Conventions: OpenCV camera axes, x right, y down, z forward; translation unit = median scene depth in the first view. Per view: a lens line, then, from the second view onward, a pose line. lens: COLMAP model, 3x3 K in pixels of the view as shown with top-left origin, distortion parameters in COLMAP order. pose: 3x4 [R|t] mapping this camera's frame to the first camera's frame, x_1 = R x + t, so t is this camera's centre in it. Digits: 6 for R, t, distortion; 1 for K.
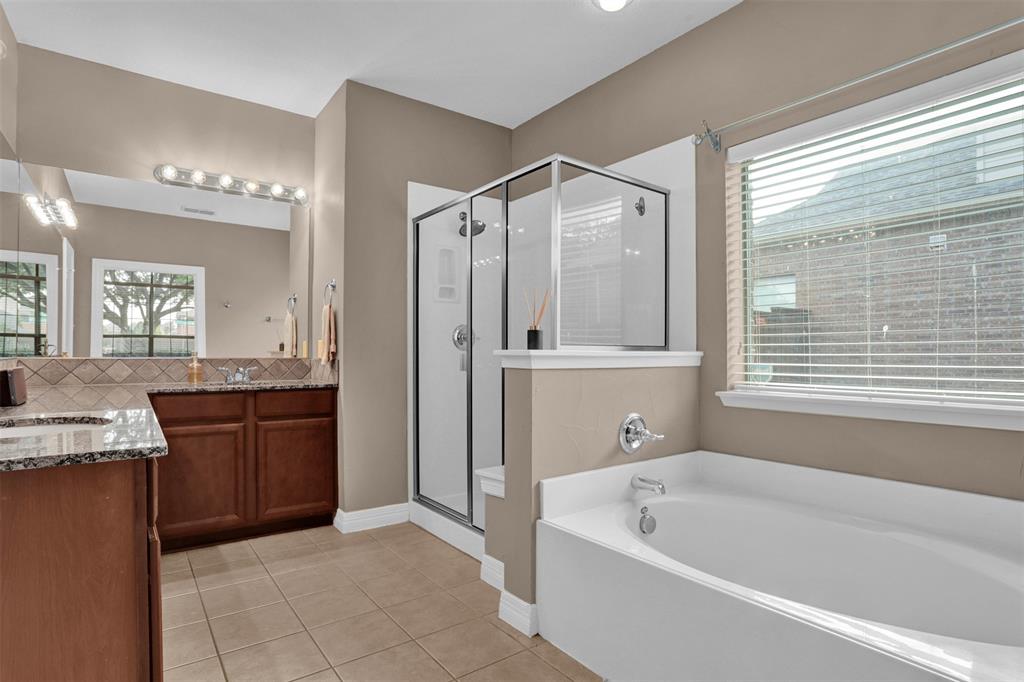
lens RADIAL K [[533.7, 0, 503.9], [0, 533.7, 340.9], [0, 0, 1]] dist [-0.038690, 0.015750]
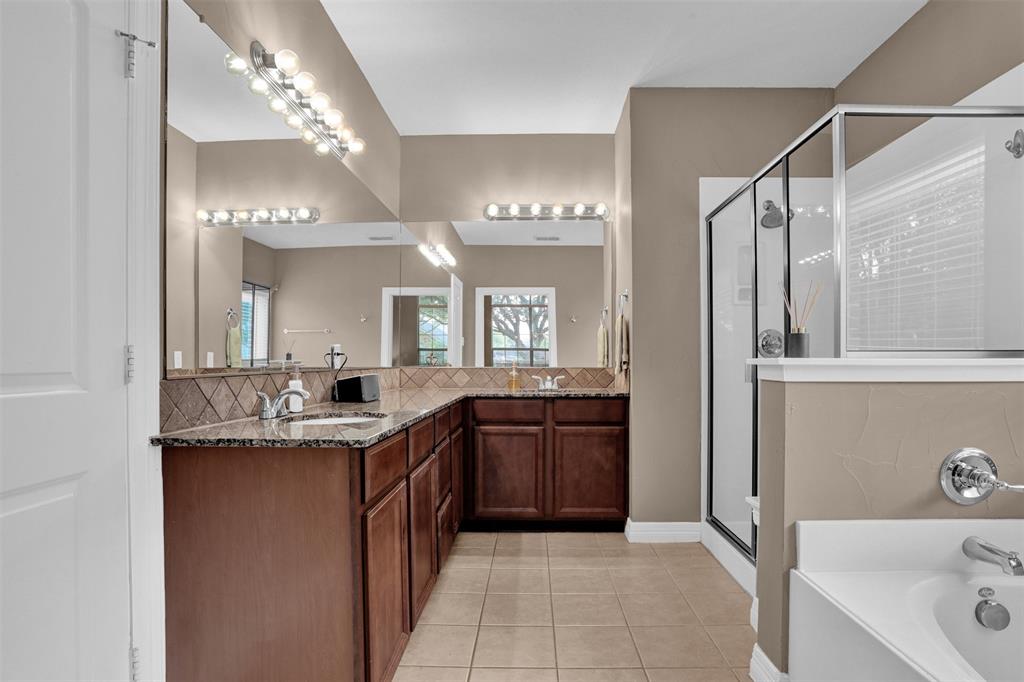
lens RADIAL K [[533.7, 0, 510.7], [0, 533.7, 355.0], [0, 0, 1]] dist [-0.038690, 0.015750]
pose [[0.803113, -0.011833, -0.595709, 0.121279], [0.017176, 0.999847, 0.003296, 0.001516], [0.595579, -0.012879, 0.803194, 0.067851]]
